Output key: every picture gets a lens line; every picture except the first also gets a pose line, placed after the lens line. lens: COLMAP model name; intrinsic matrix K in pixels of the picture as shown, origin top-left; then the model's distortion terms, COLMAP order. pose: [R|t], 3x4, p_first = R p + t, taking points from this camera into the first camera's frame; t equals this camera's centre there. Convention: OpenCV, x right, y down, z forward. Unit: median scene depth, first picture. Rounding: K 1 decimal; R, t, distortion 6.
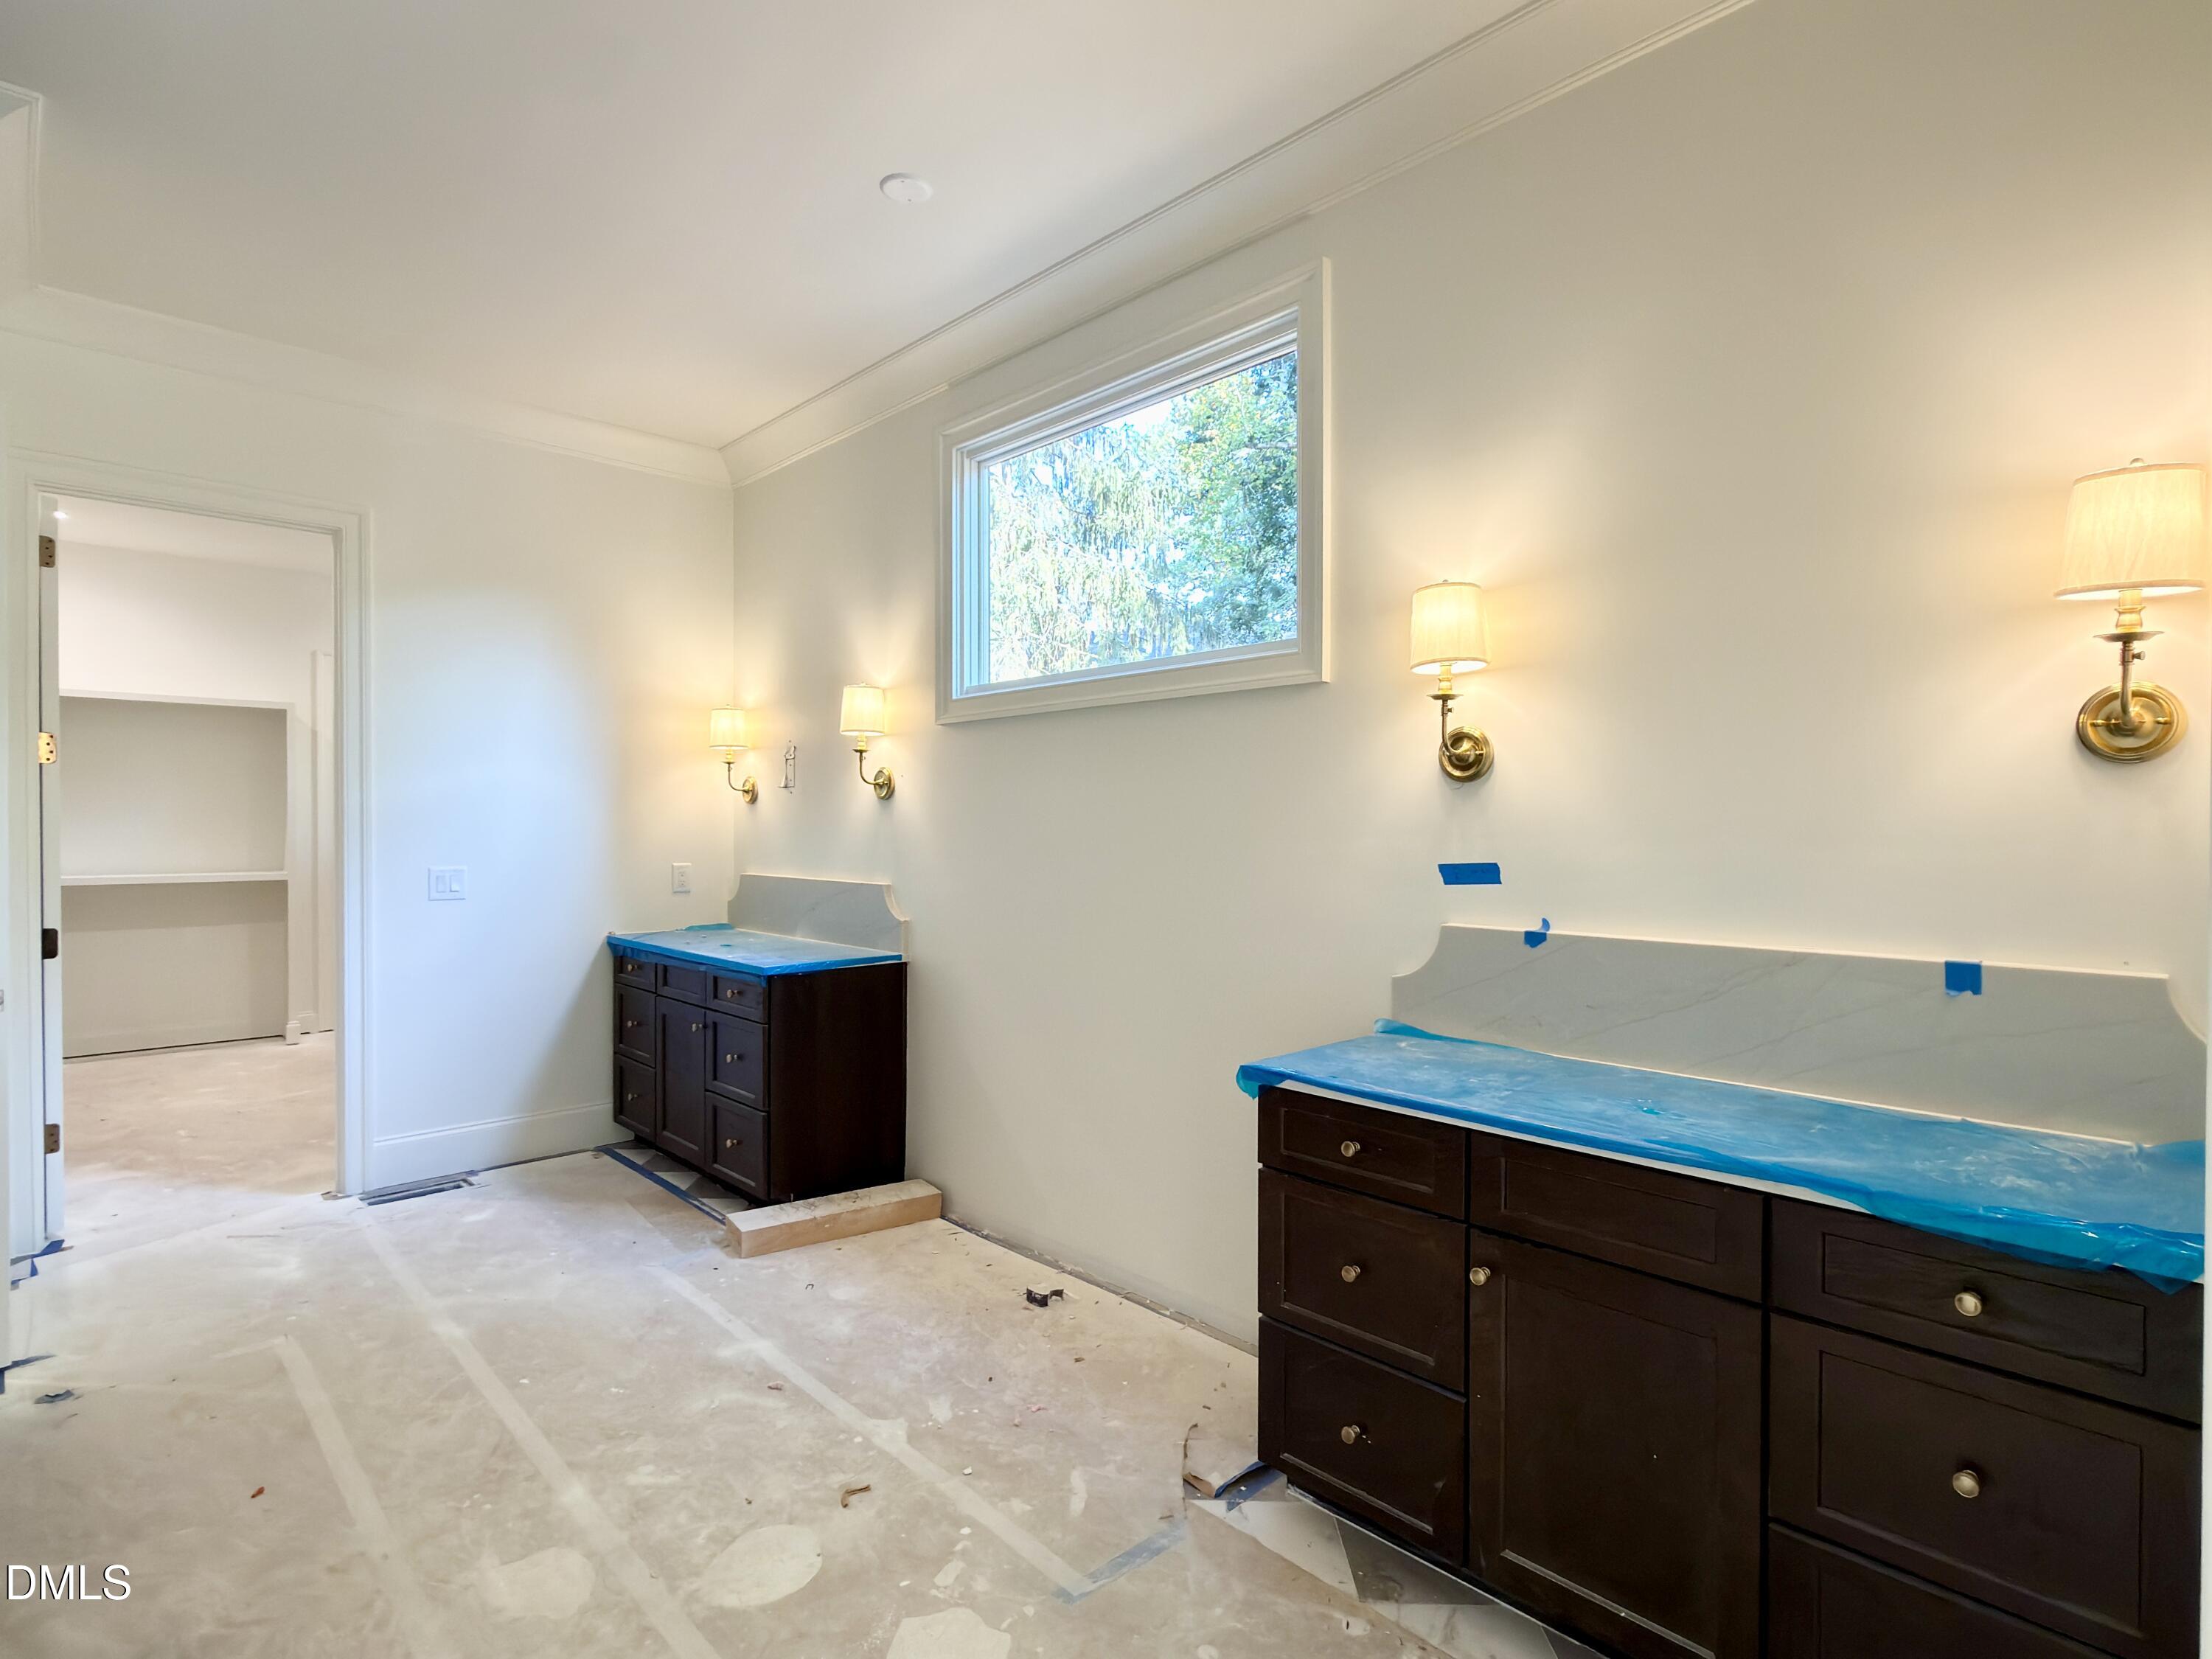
lens RADIAL K [[1094.2, 0, 1109.0], [0, 1094.2, 827.1], [0, 0, 1]] dist [0.000883, 0.001747]
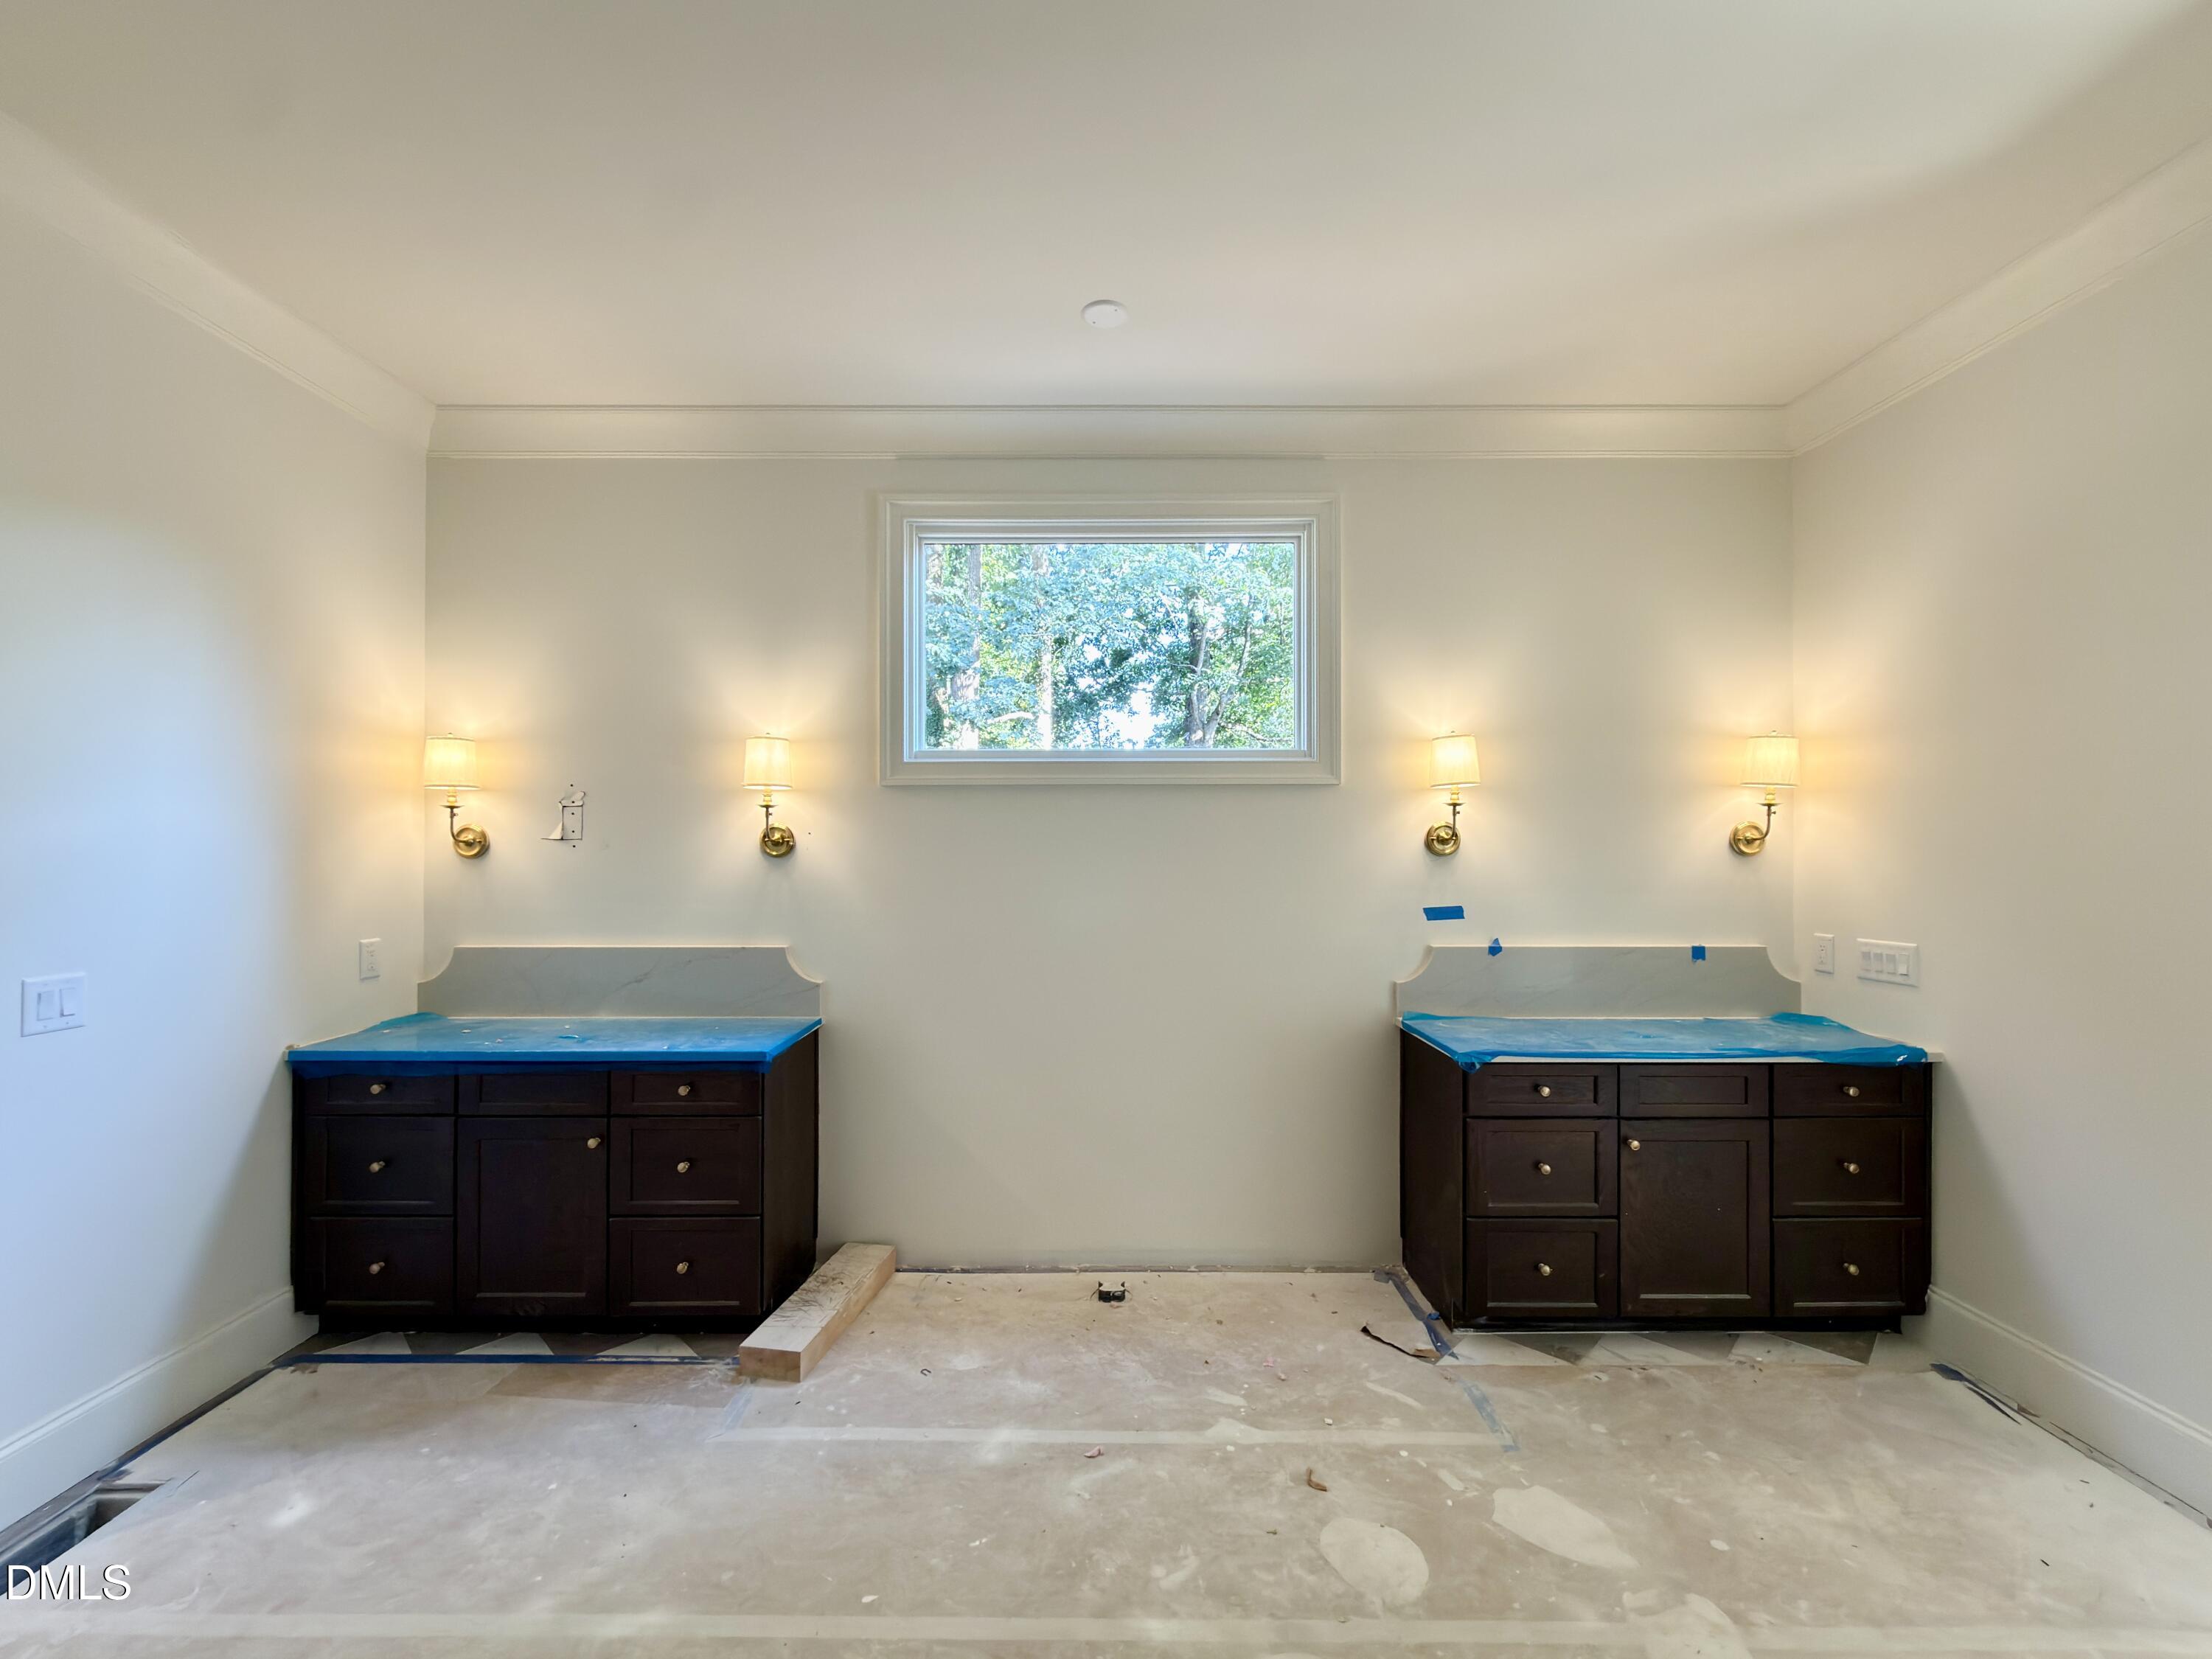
lens RADIAL K [[887.9, 0, 1105.7], [0, 887.9, 840.6], [0, 0, 1]] dist [0.001225, 0.000070]
pose [[0.702179, 0.005565, 0.711979, -0.800714], [0.003831, 0.999925, -0.011594, -0.042897], [-0.711991, 0.010869, 0.702105, 0.368802]]
